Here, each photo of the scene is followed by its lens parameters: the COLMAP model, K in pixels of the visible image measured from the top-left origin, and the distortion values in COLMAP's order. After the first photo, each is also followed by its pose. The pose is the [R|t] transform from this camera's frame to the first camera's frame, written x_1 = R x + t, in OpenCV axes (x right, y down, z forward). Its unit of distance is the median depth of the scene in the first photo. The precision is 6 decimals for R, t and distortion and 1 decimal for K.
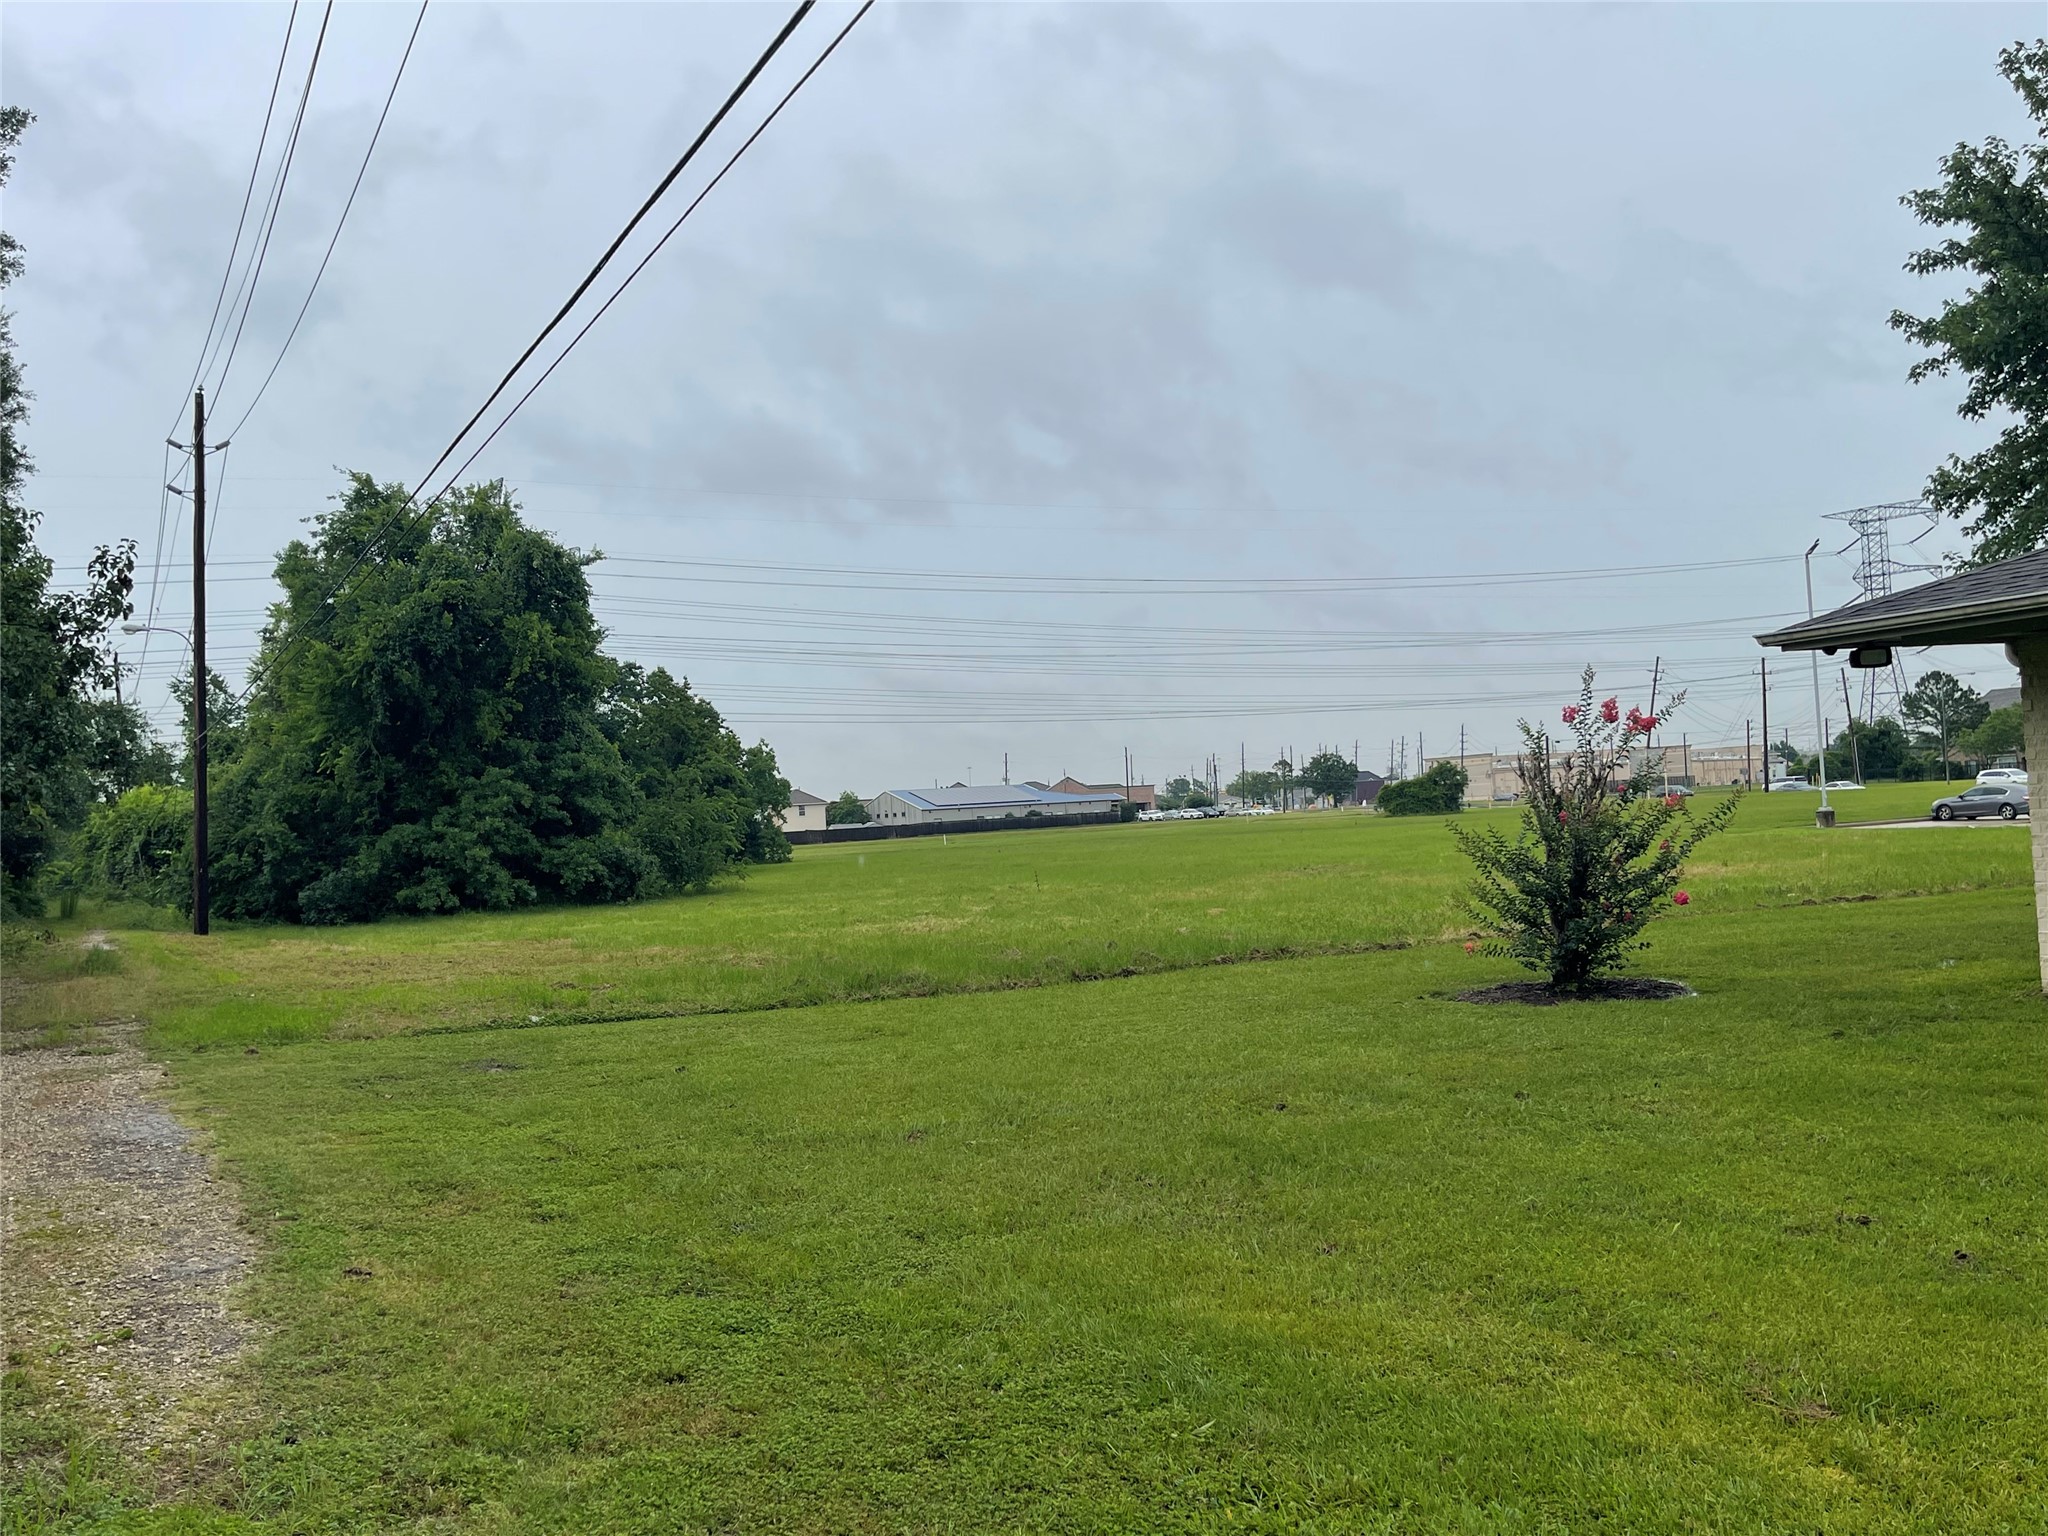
lens RADIAL K [[1732.4, 0, 1028.5], [0, 1732.4, 770.2], [0, 0, 1]] dist [0.046073, -0.001083]
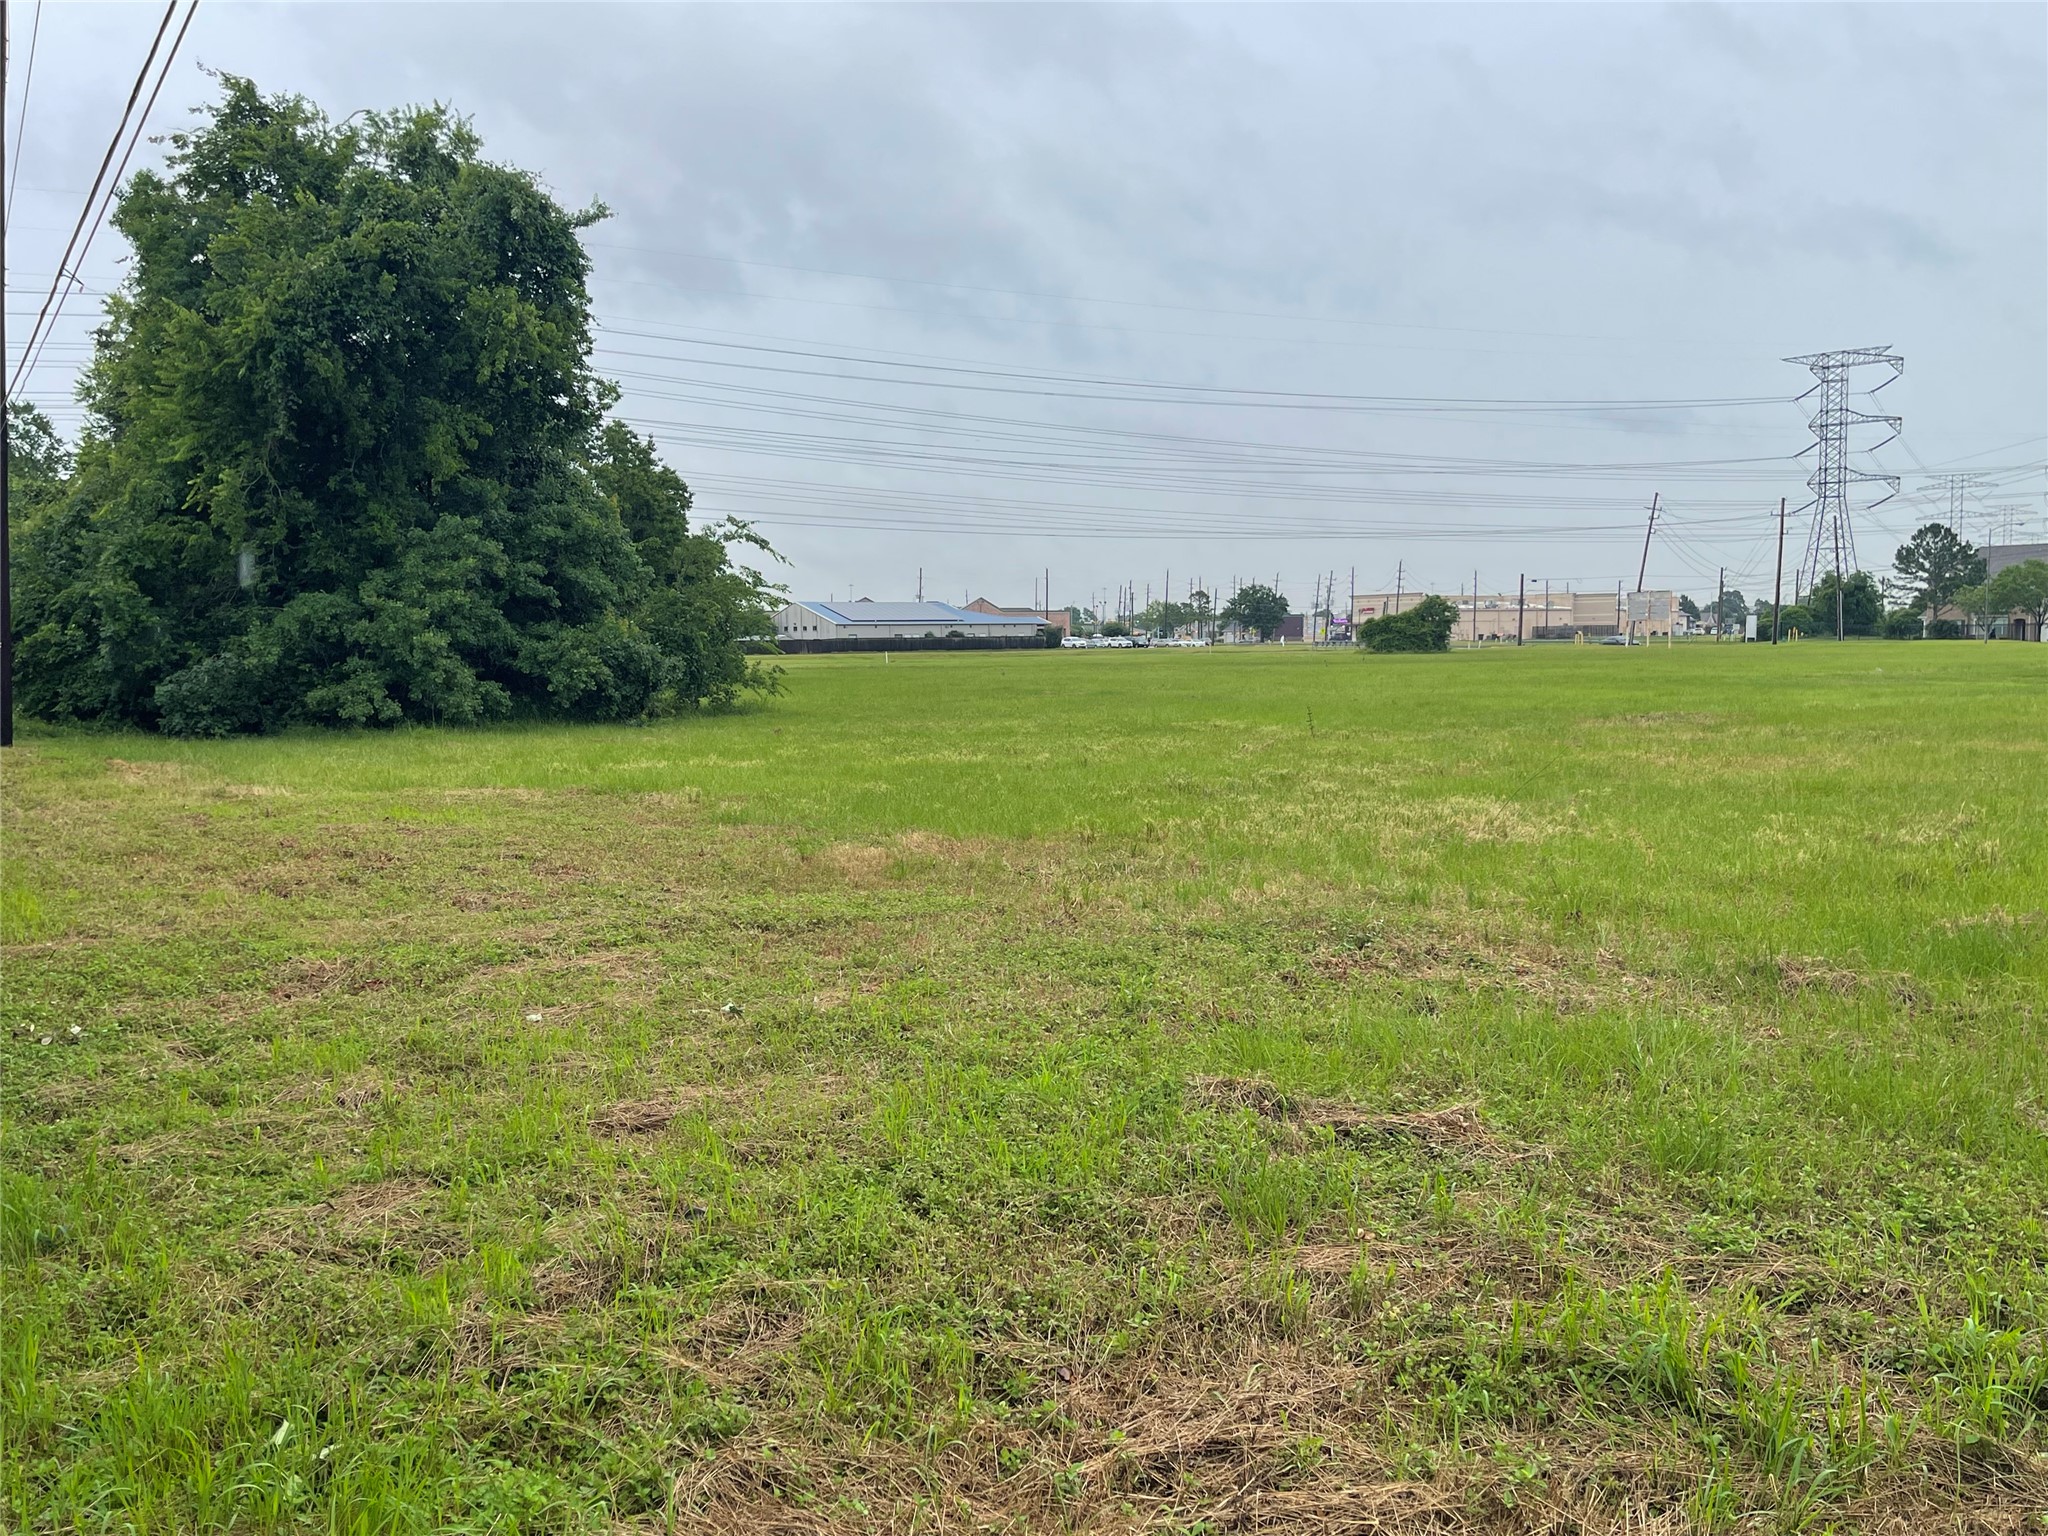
lens RADIAL K [[1749.6, 0, 1022.0], [0, 1749.6, 765.5], [0, 0, 1]] dist [0.006355, 0.096788]
pose [[0.996617, 0.040027, 0.071773, -0.127969], [-0.046807, 0.994337, 0.095410, 0.019358], [-0.067548, -0.098446, 0.992847, 0.289677]]
